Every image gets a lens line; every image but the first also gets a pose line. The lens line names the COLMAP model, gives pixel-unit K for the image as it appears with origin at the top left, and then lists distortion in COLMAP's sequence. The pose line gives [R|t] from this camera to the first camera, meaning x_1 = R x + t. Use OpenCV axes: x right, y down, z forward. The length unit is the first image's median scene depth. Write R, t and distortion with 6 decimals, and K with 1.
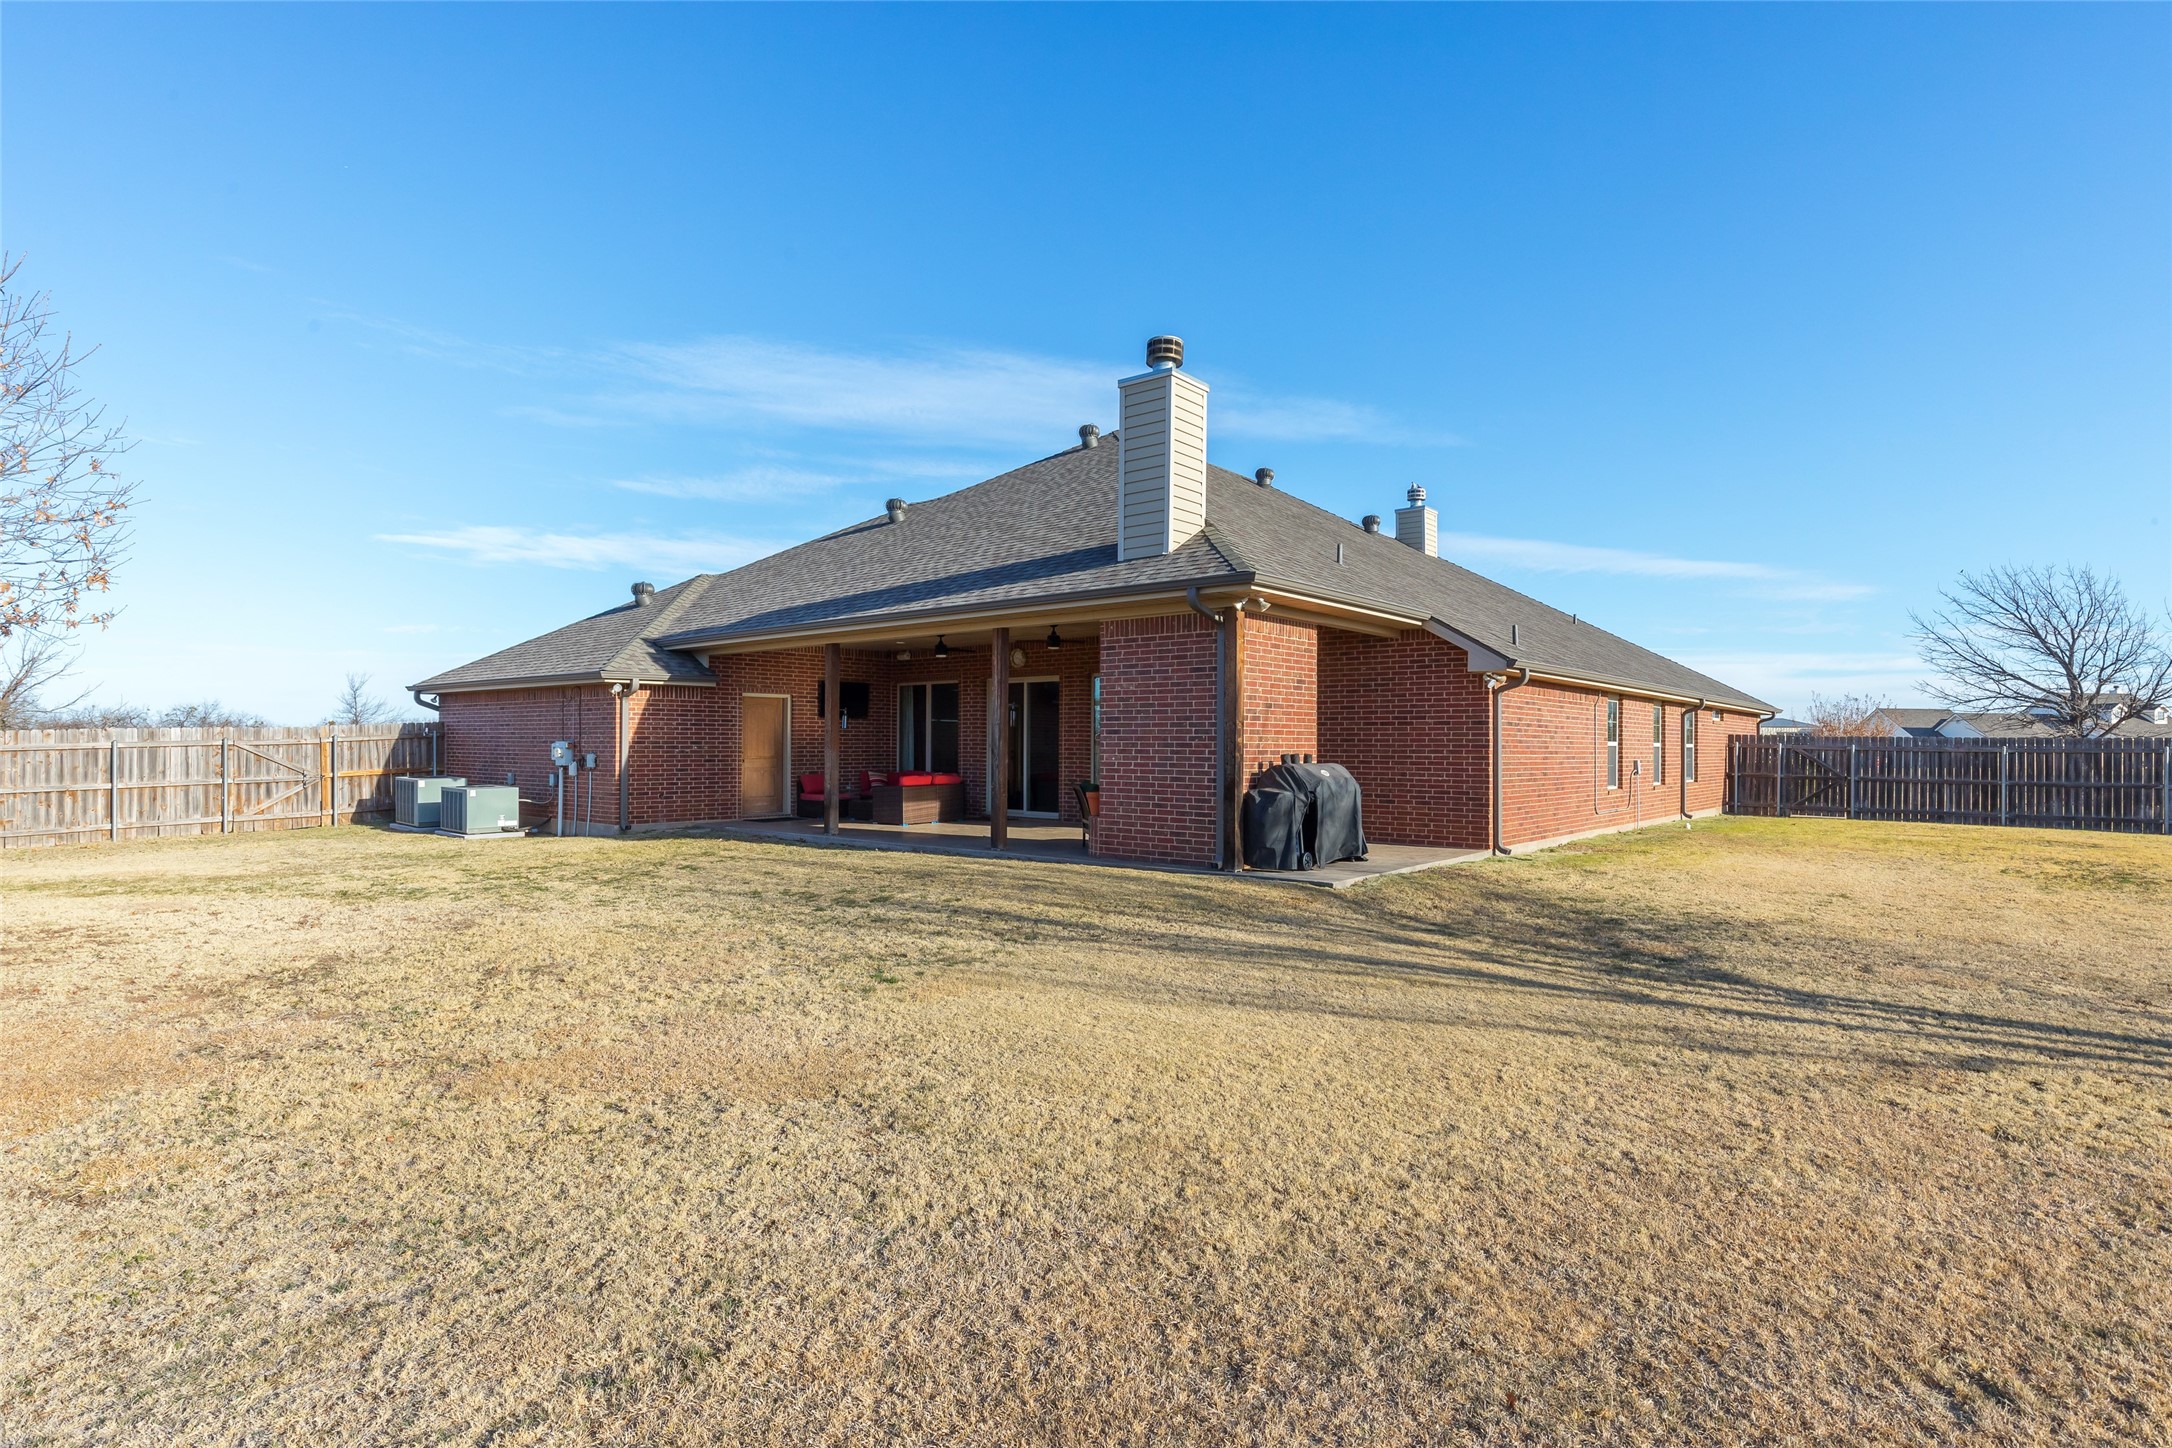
lens RADIAL K [[1118.9, 0, 1088.8], [0, 1118.9, 729.6], [0, 0, 1]] dist [-0.000089, -0.000334]
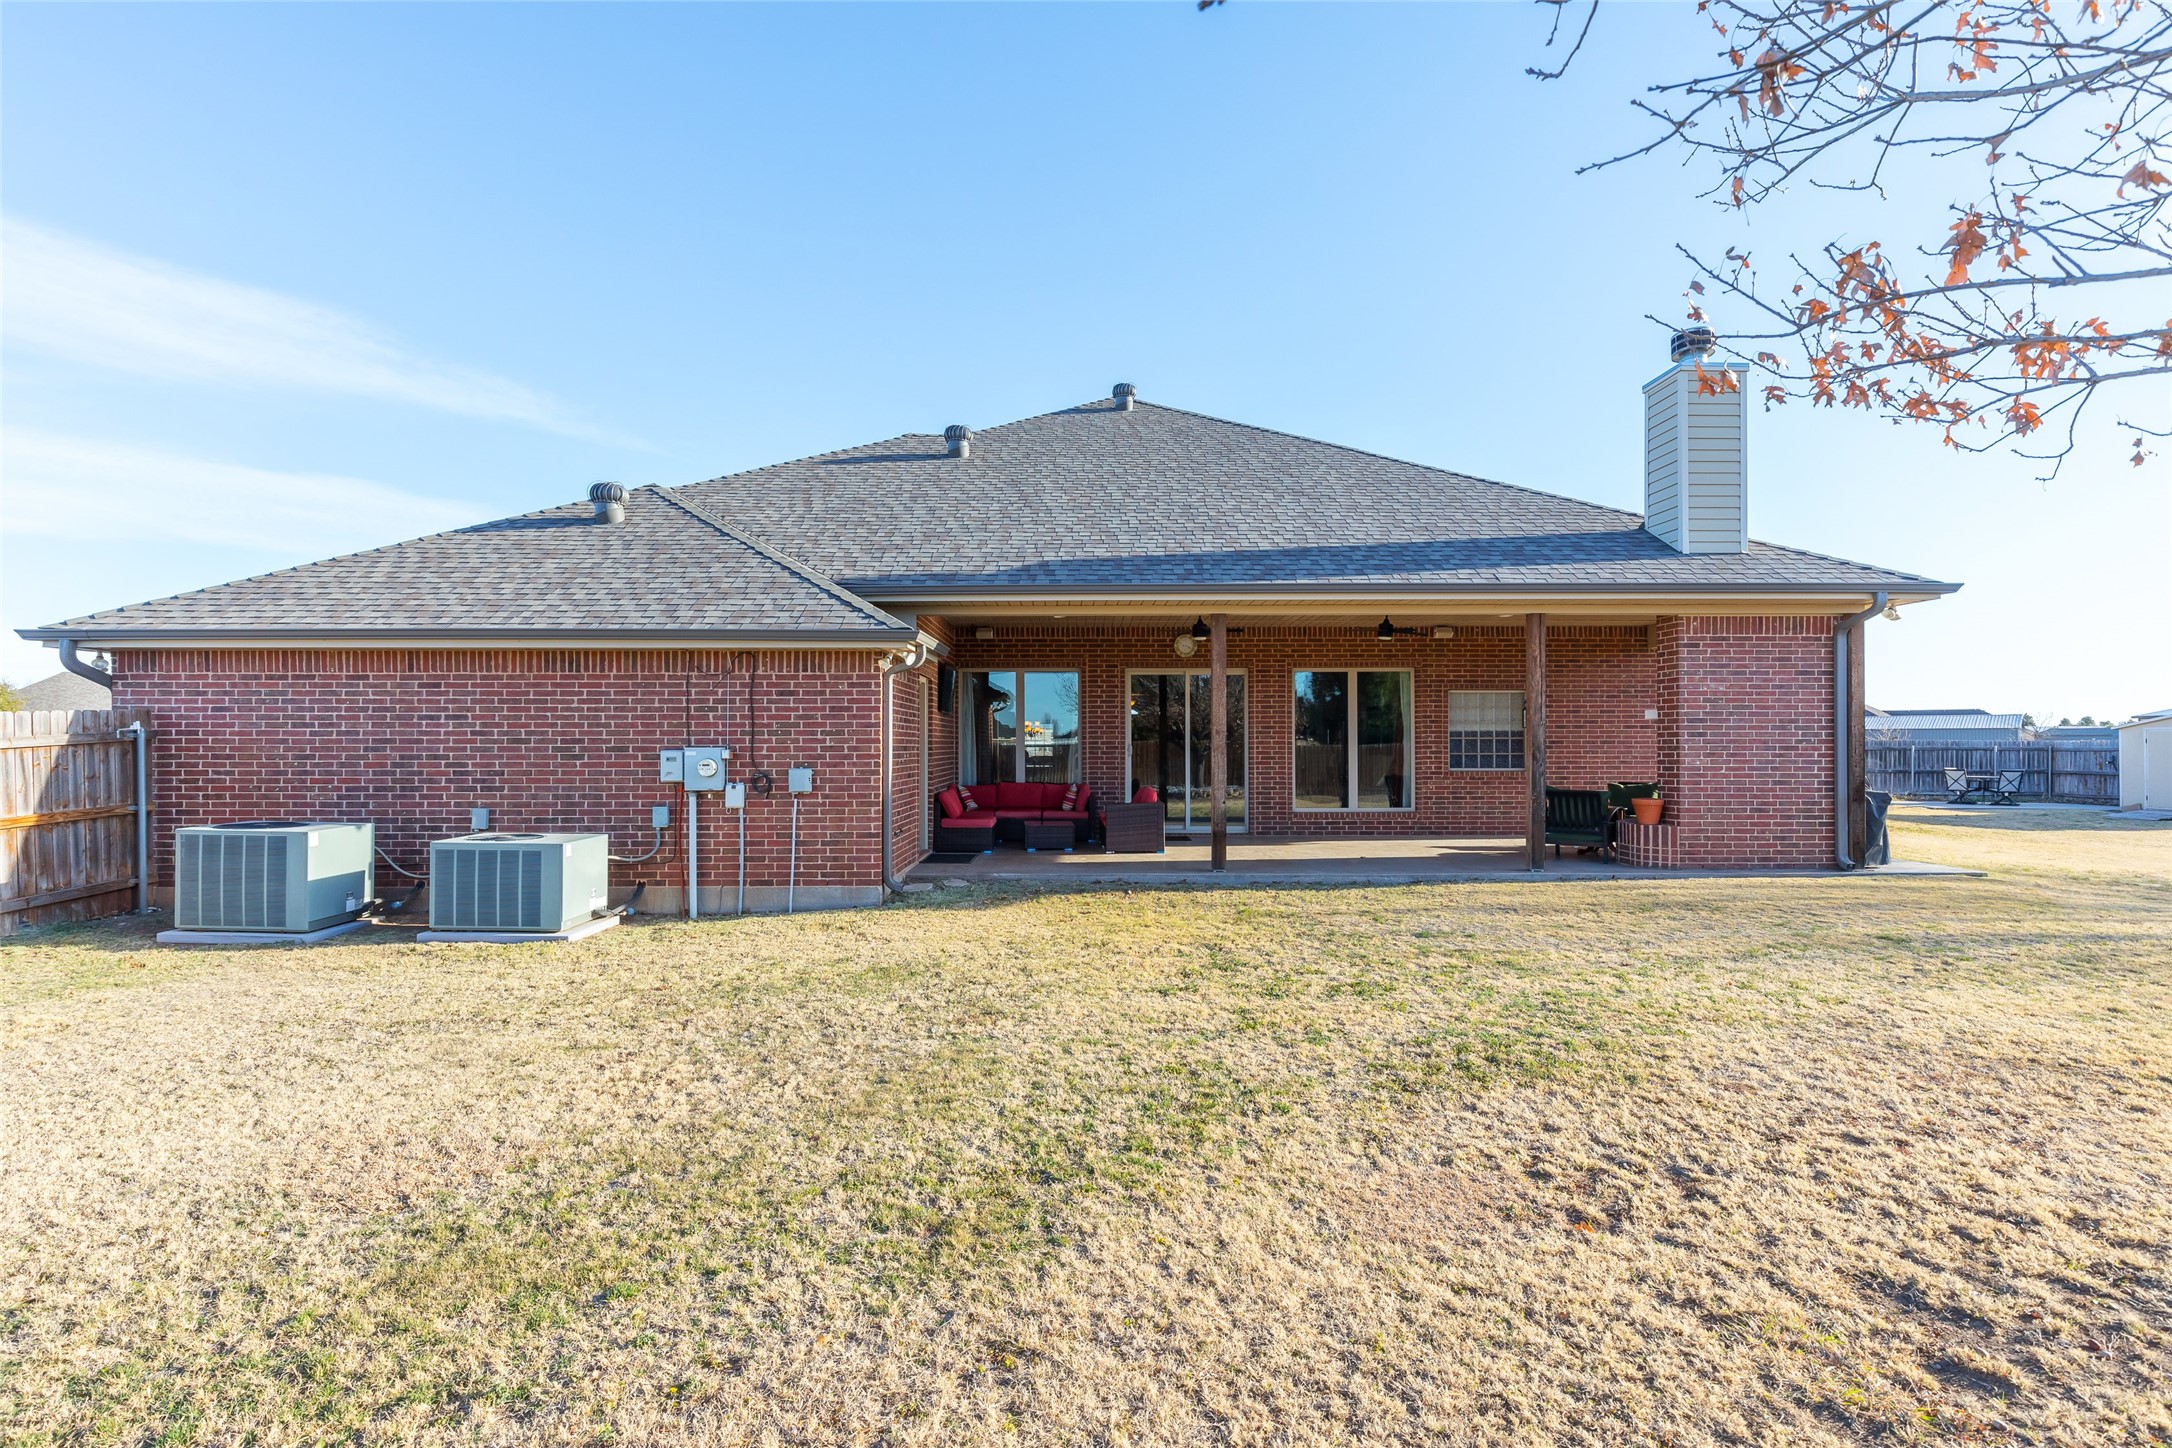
lens RADIAL K [[1069.1, 0, 1086.0], [0, 1069.1, 730.2], [0, 0, 1]] dist [0.000846, 0.000086]
pose [[0.759994, 0.003598, 0.649920, -0.663741], [-0.003897, 0.999992, -0.000979, 0.001141], [-0.649919, -0.001789, 0.760002, 0.452668]]
